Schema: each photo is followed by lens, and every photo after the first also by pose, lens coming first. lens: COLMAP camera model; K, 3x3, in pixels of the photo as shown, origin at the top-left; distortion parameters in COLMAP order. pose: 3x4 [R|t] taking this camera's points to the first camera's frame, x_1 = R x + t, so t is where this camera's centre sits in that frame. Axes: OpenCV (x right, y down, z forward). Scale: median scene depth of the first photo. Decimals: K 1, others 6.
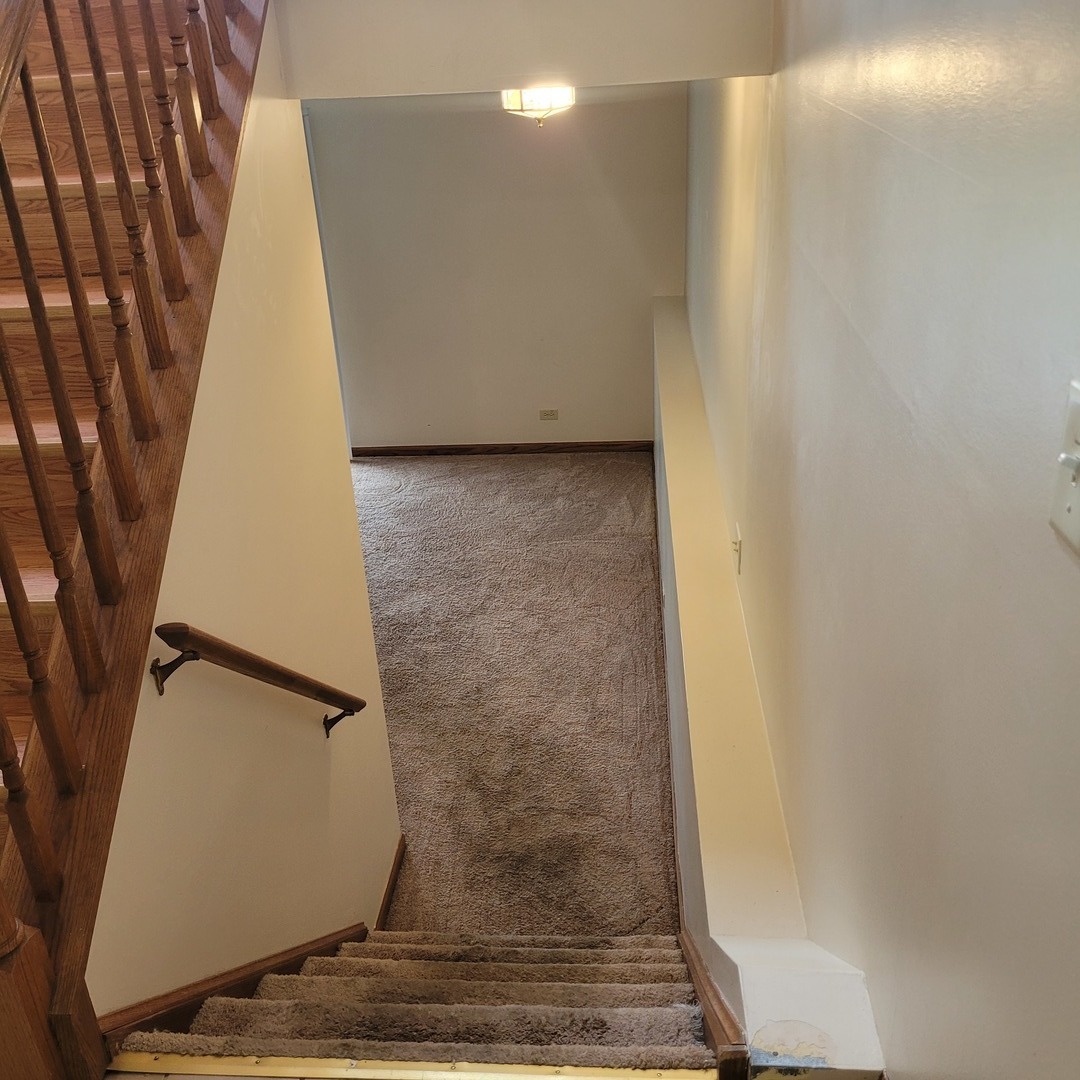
lens RADIAL K [[983.9, 0, 535.8], [0, 983.9, 533.9], [0, 0, 1]] dist [0.018880, 0.000000]
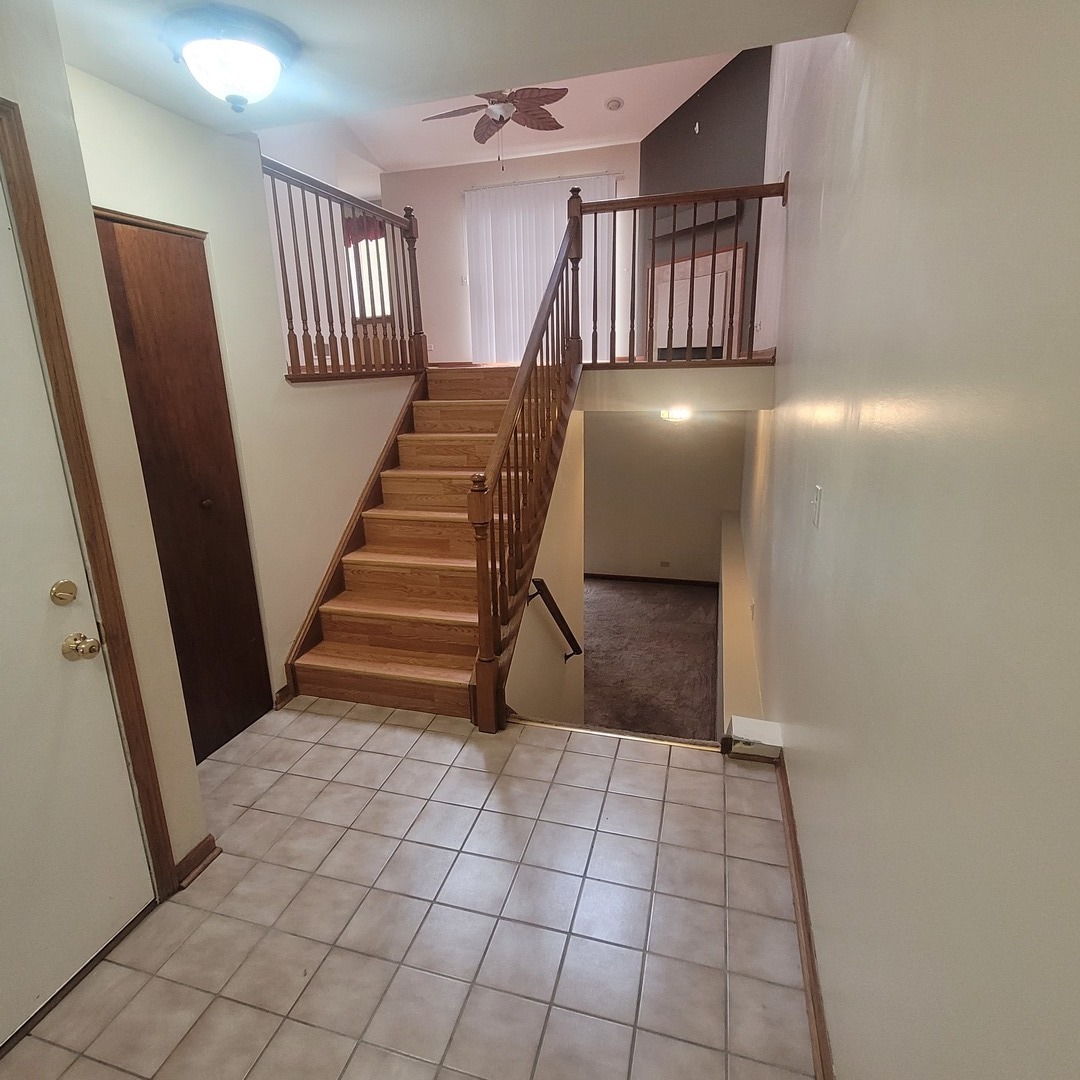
lens RADIAL K [[567.1, 0, 546.5], [0, 567.1, 547.1], [0, 0, 1]] dist [0.004923, -0.002706]
pose [[0.978791, 0.082006, -0.187733, -0.011720], [-0.114073, 0.979344, -0.166950, 0.086143], [0.170164, 0.184824, 0.967928, -0.200581]]
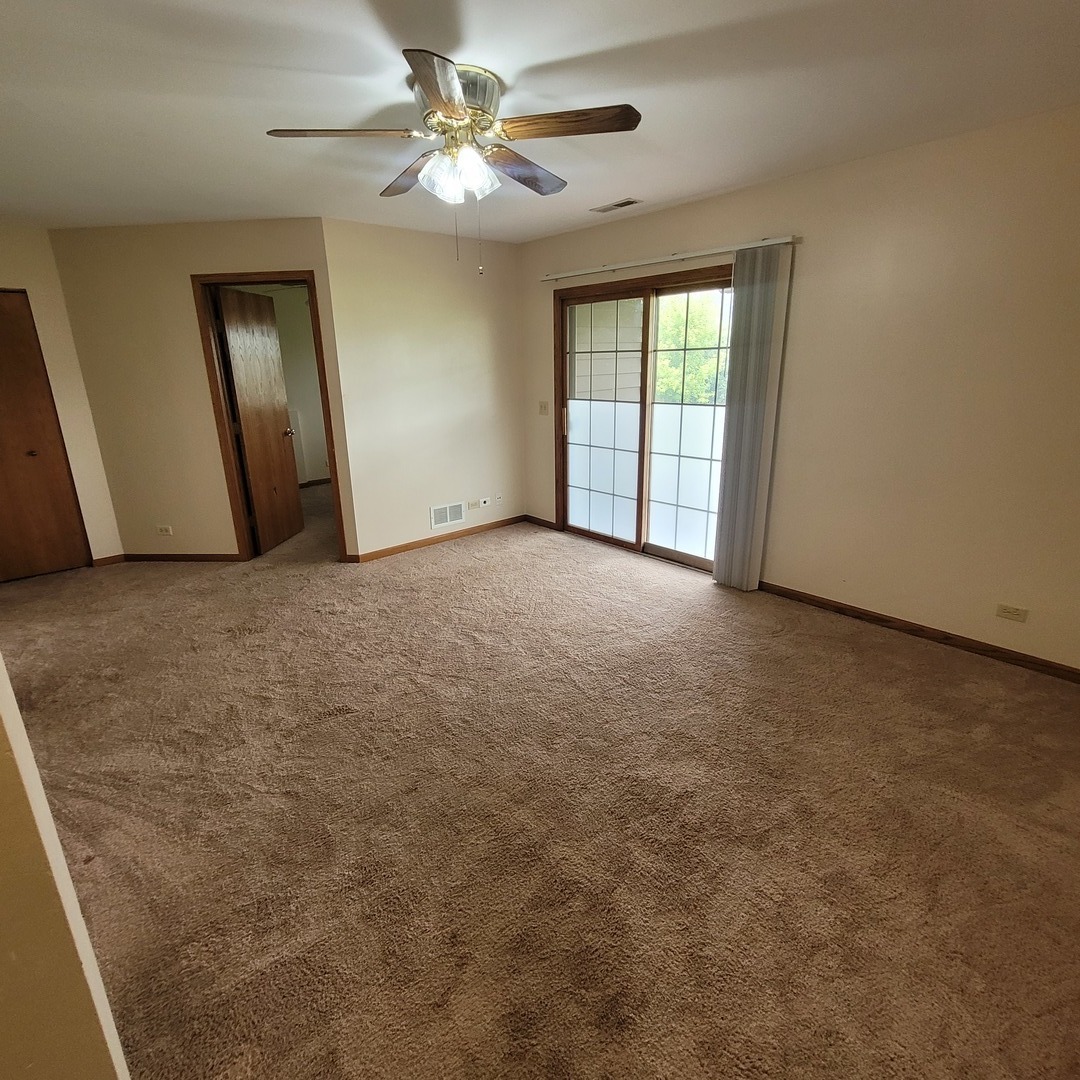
lens RADIAL K [[567.1, 0, 539.4], [0, 567.1, 538.8], [0, 0, 1]] dist [0.004923, -0.002706]
pose [[0.704731, 0.245482, -0.665653, 0.047065], [-0.337167, 0.941394, -0.009791, -0.062597], [0.624238, 0.231336, 0.746197, 0.567103]]
